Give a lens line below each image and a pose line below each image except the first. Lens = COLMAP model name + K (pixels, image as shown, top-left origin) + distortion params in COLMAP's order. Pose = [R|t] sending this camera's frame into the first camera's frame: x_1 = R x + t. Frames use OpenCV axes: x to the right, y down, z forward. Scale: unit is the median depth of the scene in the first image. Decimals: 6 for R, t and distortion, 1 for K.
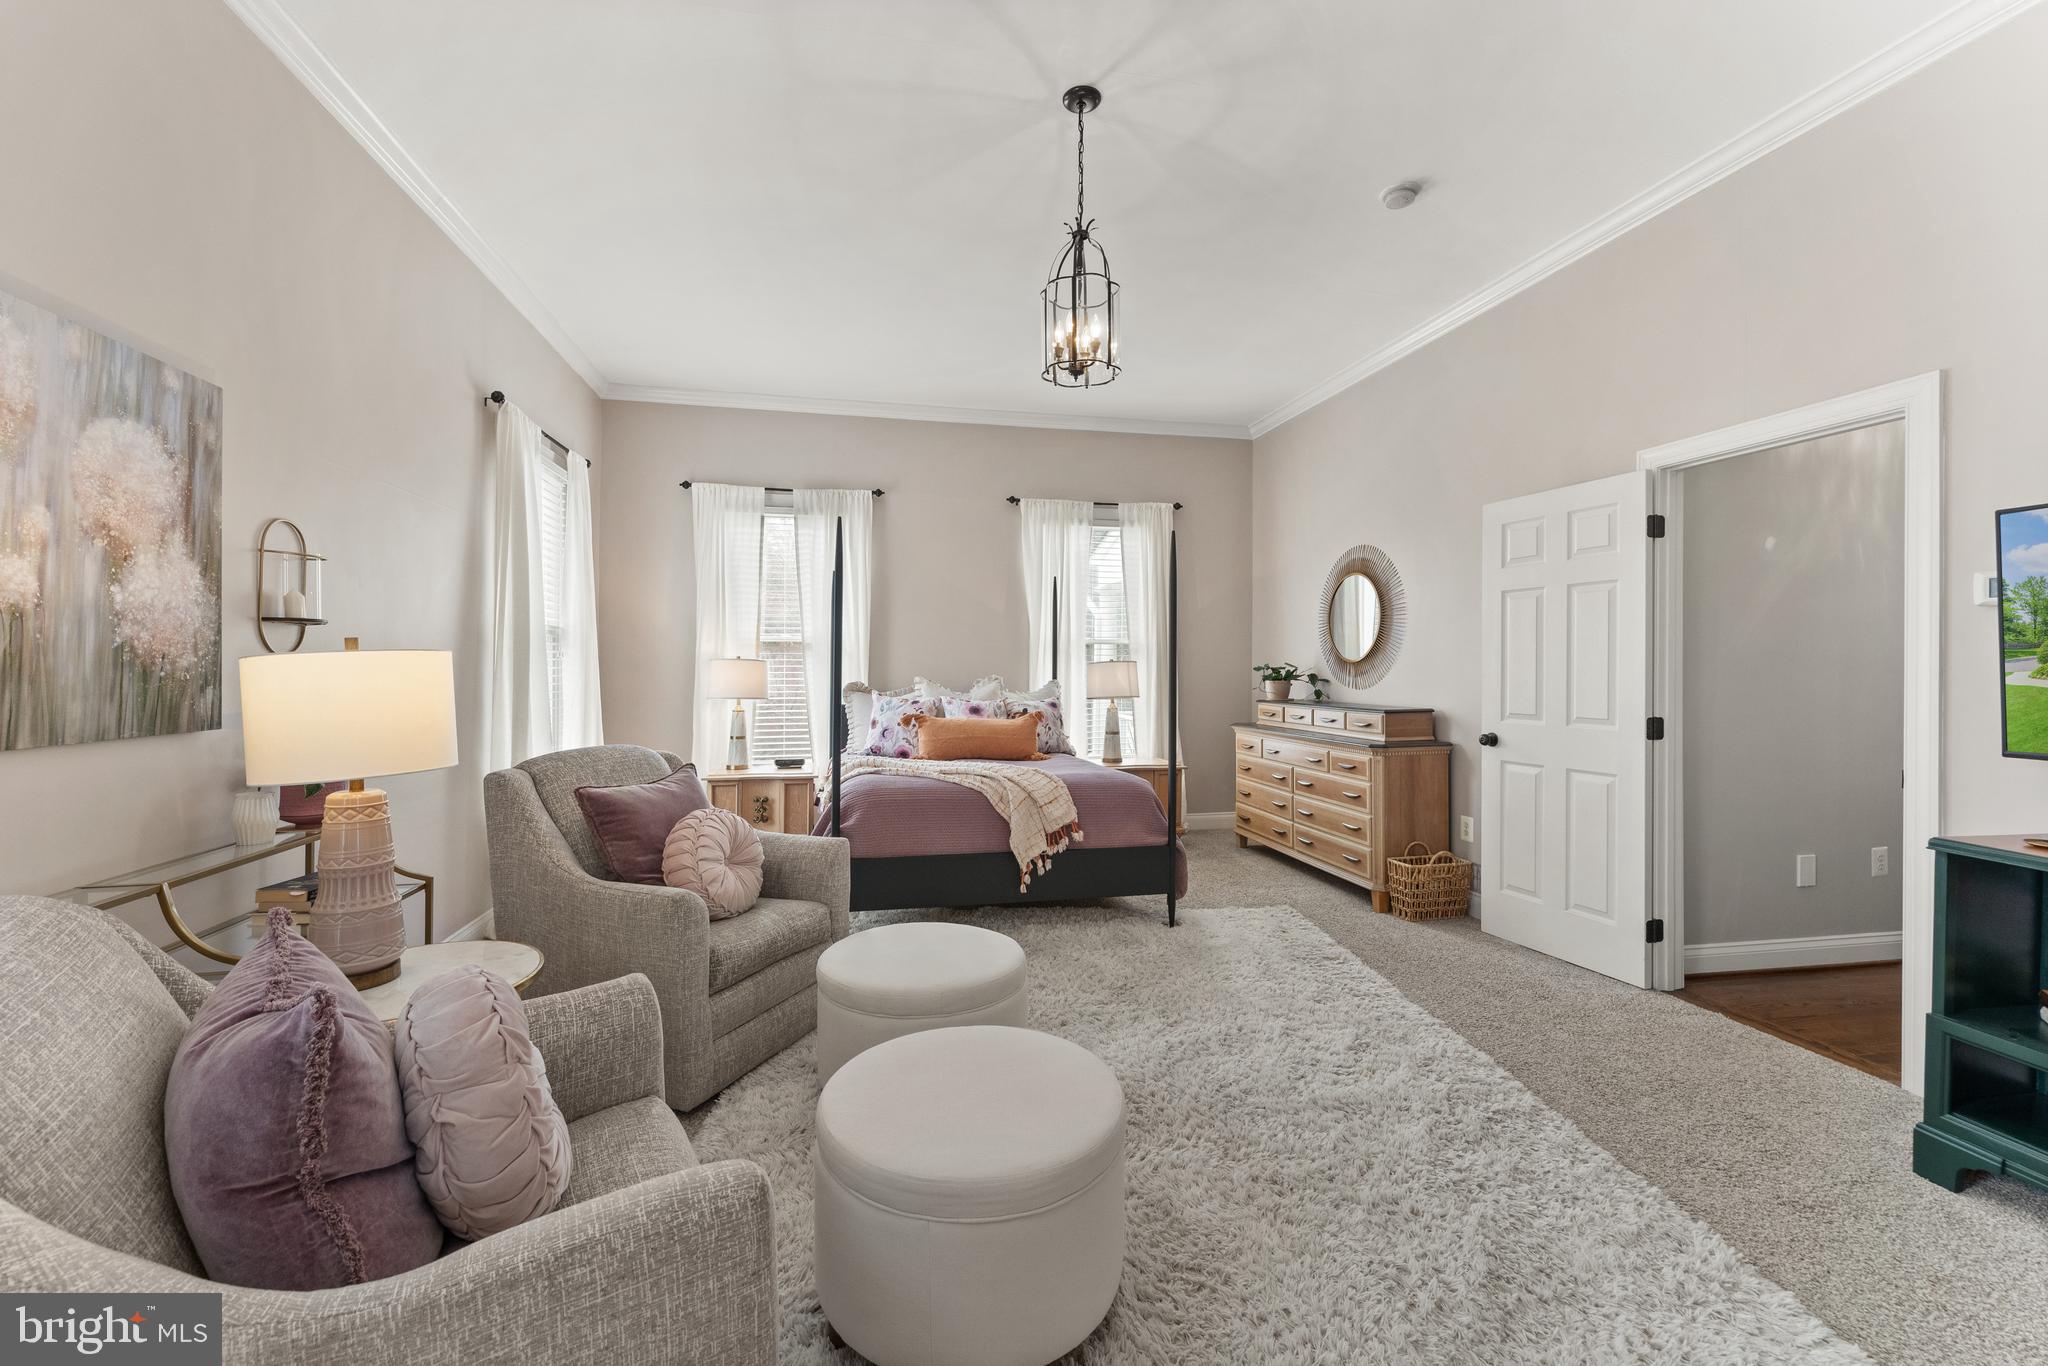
lens RADIAL K [[831.0, 0, 1011.3], [0, 831.0, 660.3], [0, 0, 1]] dist [-0.000569, -0.000110]
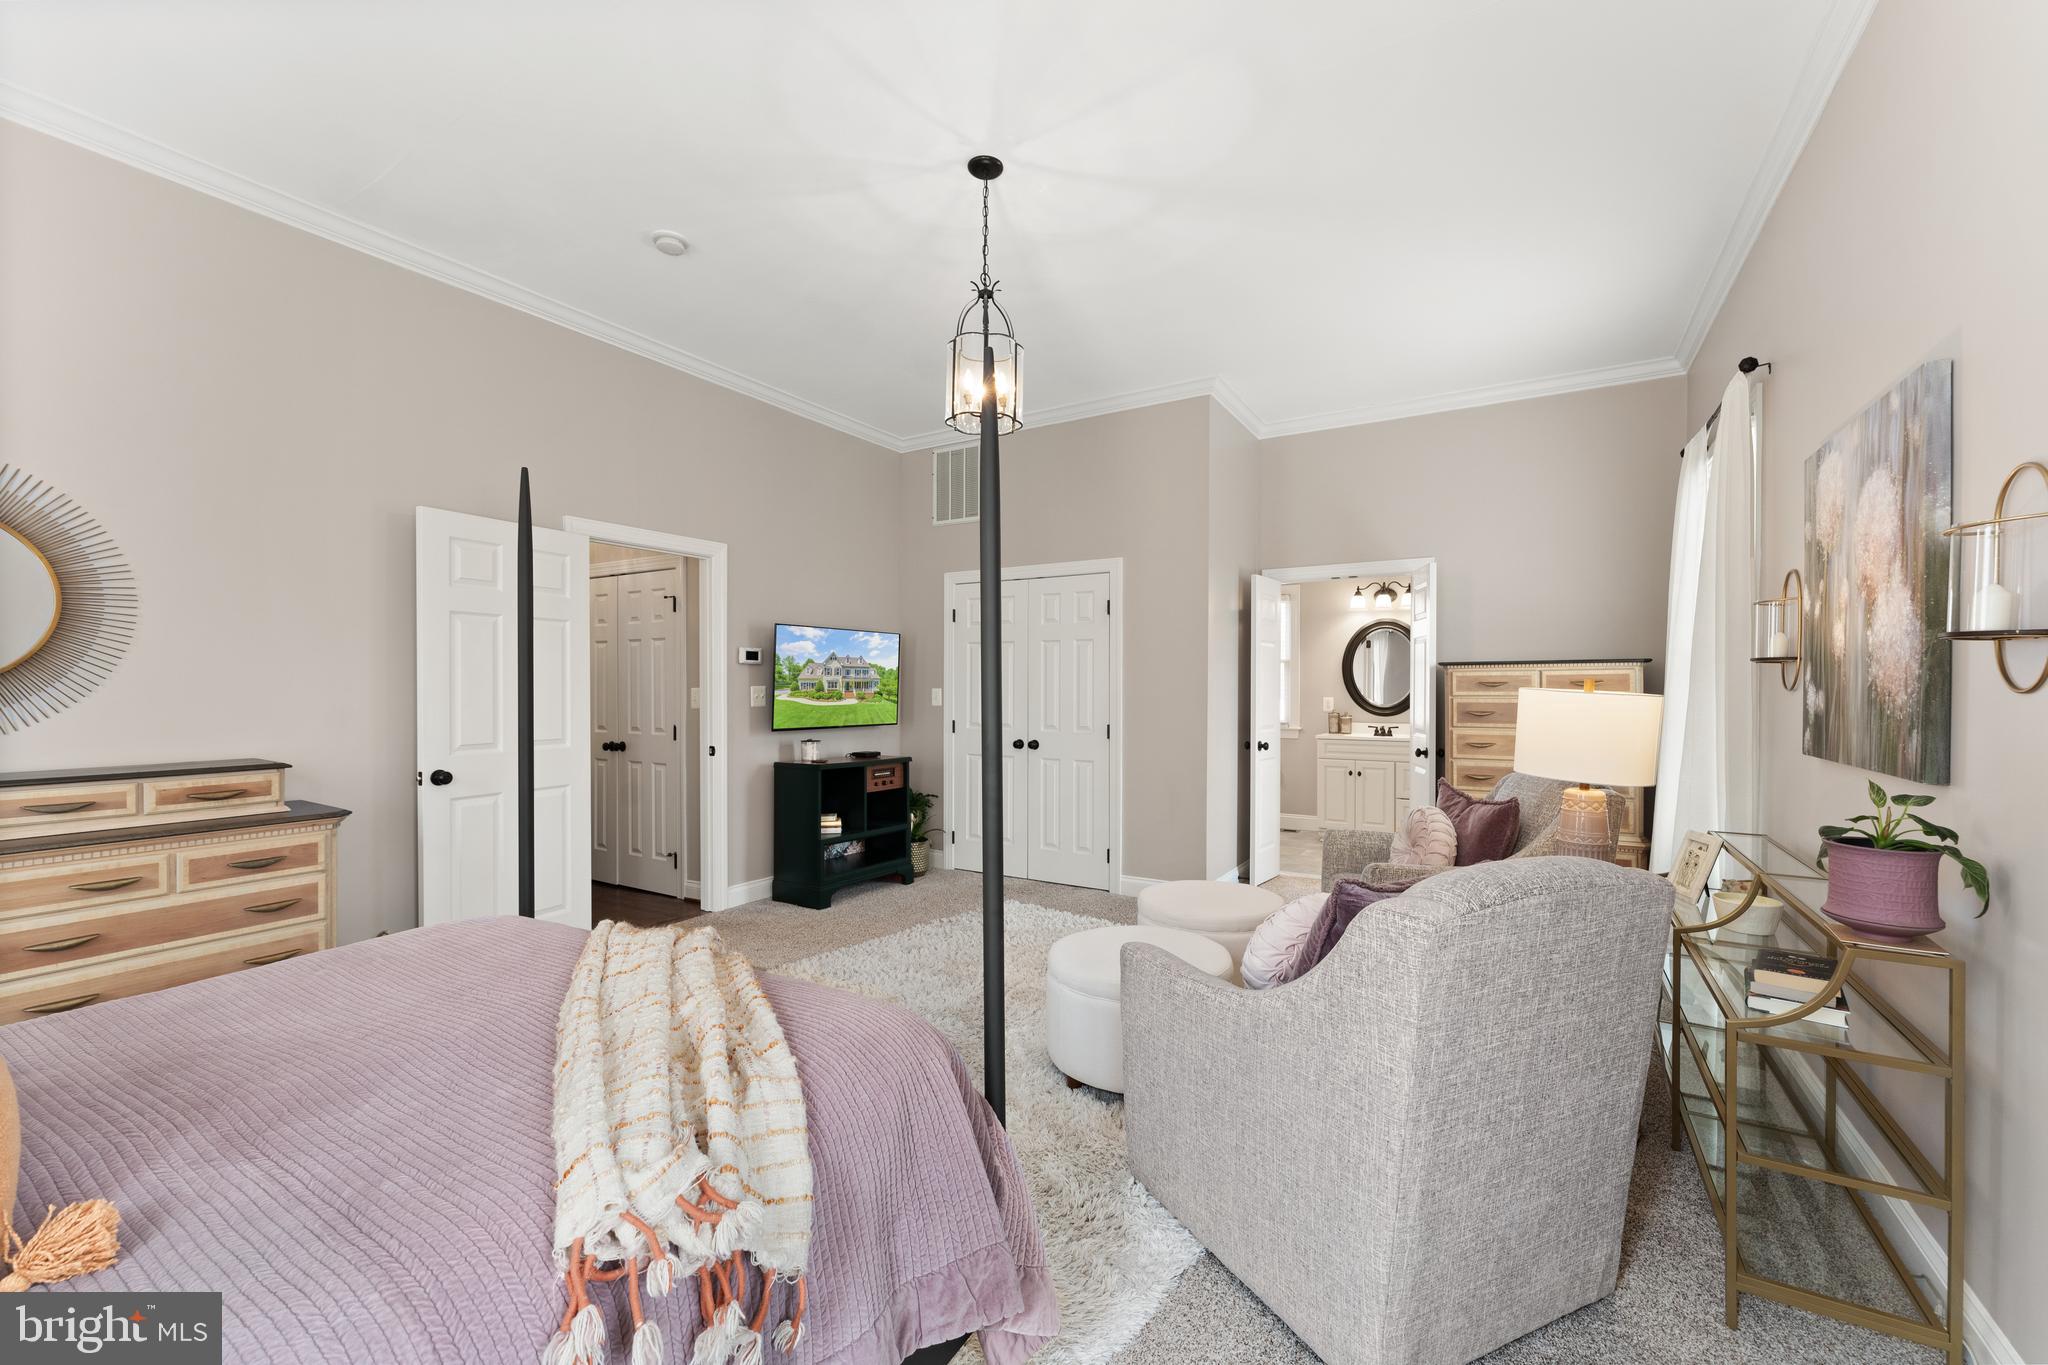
lens RADIAL K [[831.9, 0, 1026.6], [0, 831.9, 685.2], [0, 0, 1]] dist [0.001007, -0.000245]
pose [[-0.743417, -0.000482, 0.668828, -0.909947], [-0.006171, 0.999962, -0.006138, -0.003004], [-0.668799, -0.008690, -0.743392, 2.361707]]
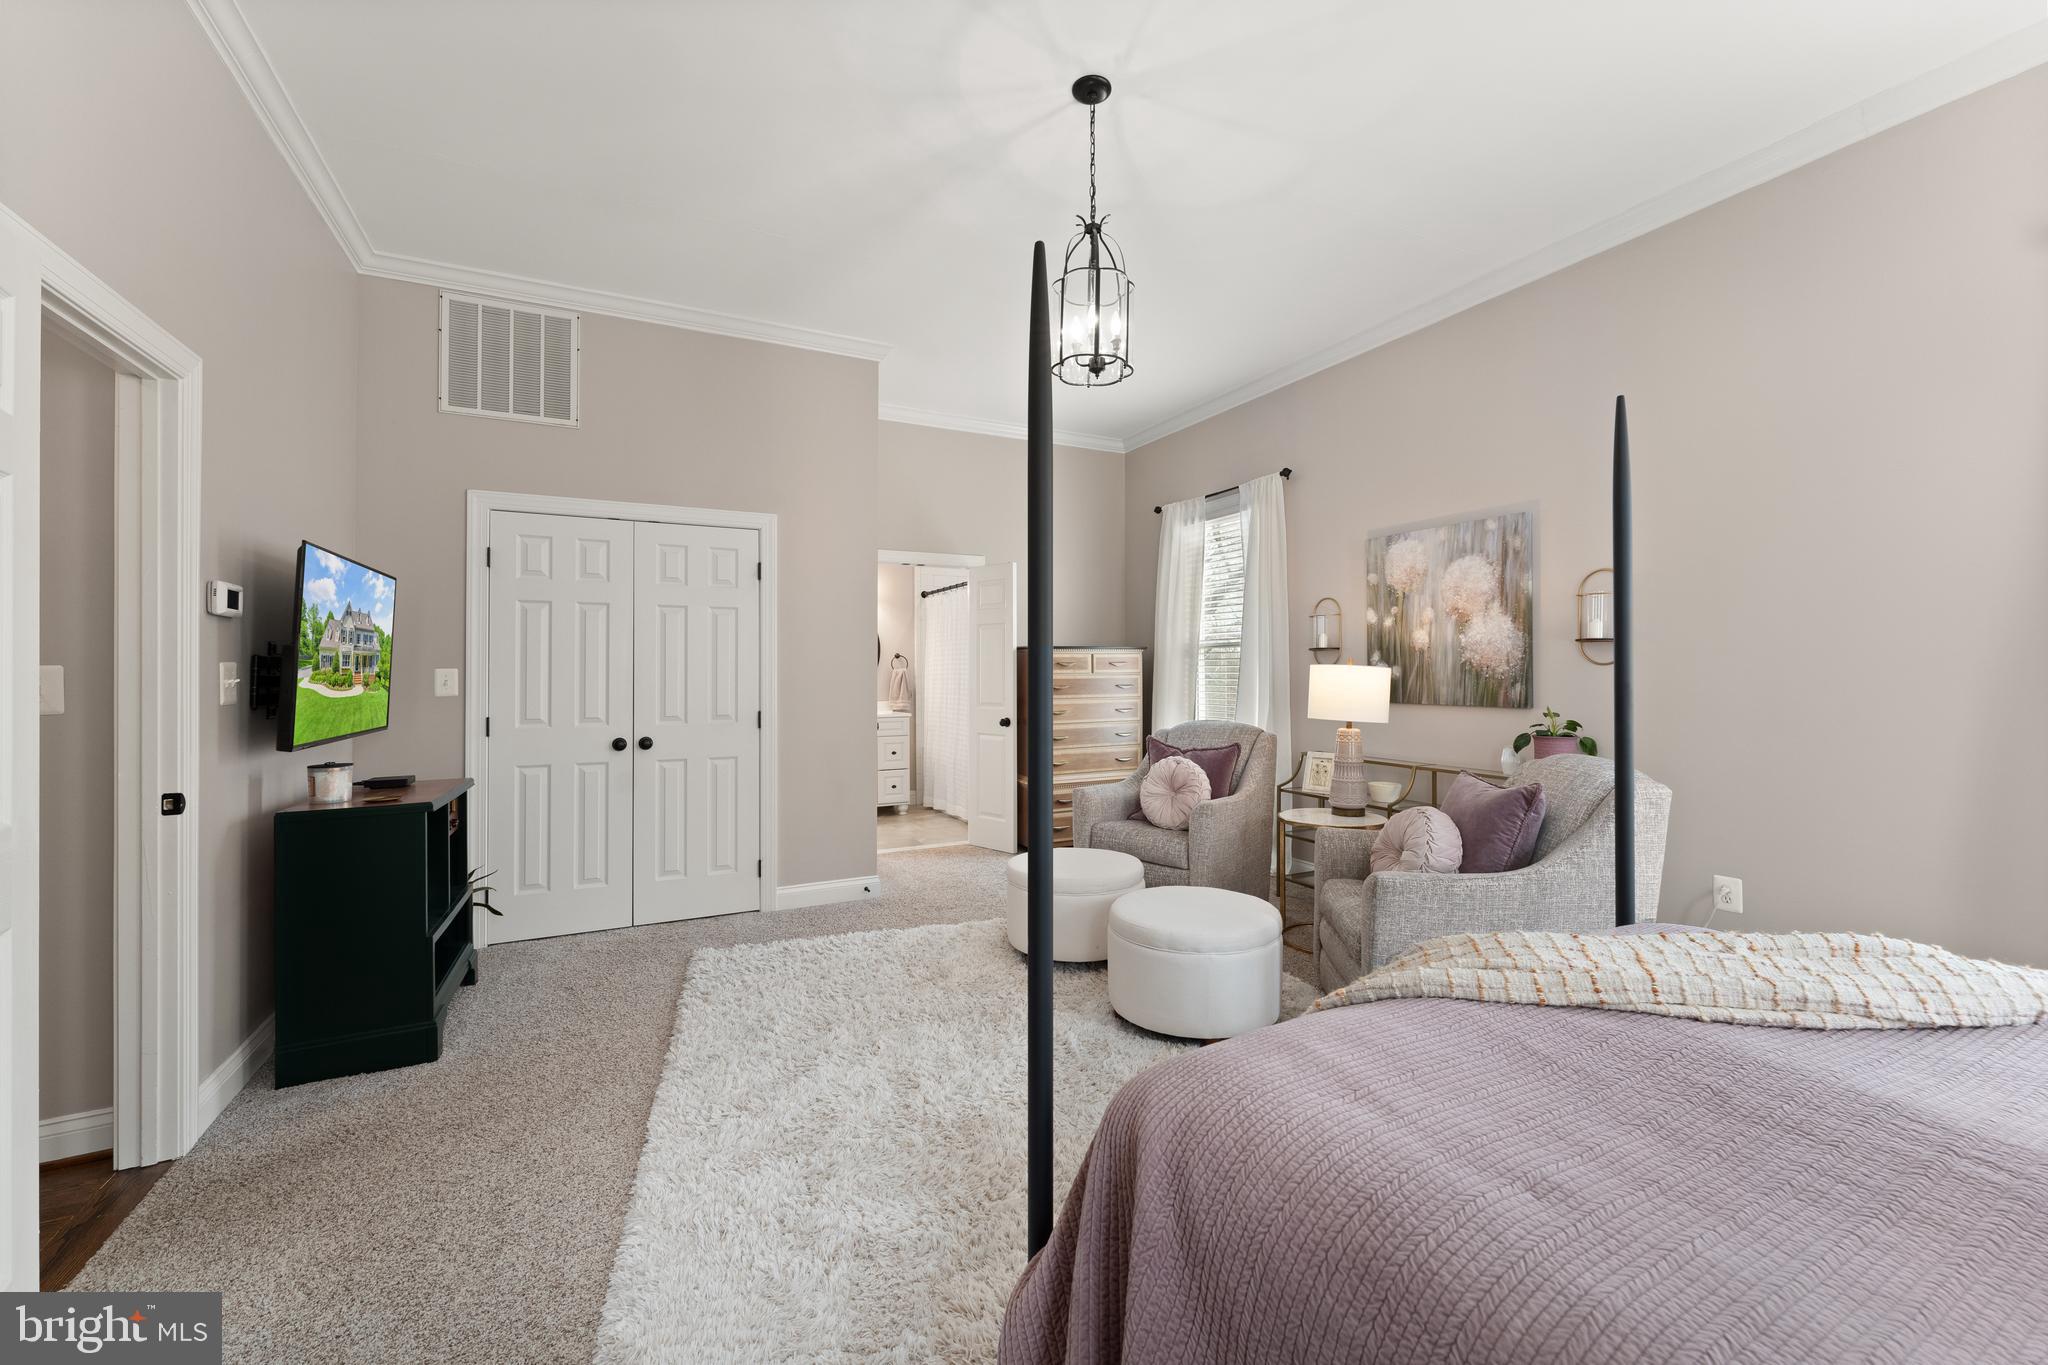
lens RADIAL K [[829.1, 0, 1039.4], [0, 829.1, 657.5], [0, 0, 1]] dist [0.000007, -0.000070]
pose [[-0.957897, -0.003250, -0.287095, 0.564563], [0.003215, 0.999752, -0.022044, 0.013056], [0.287095, -0.022039, -0.957648, 2.553072]]
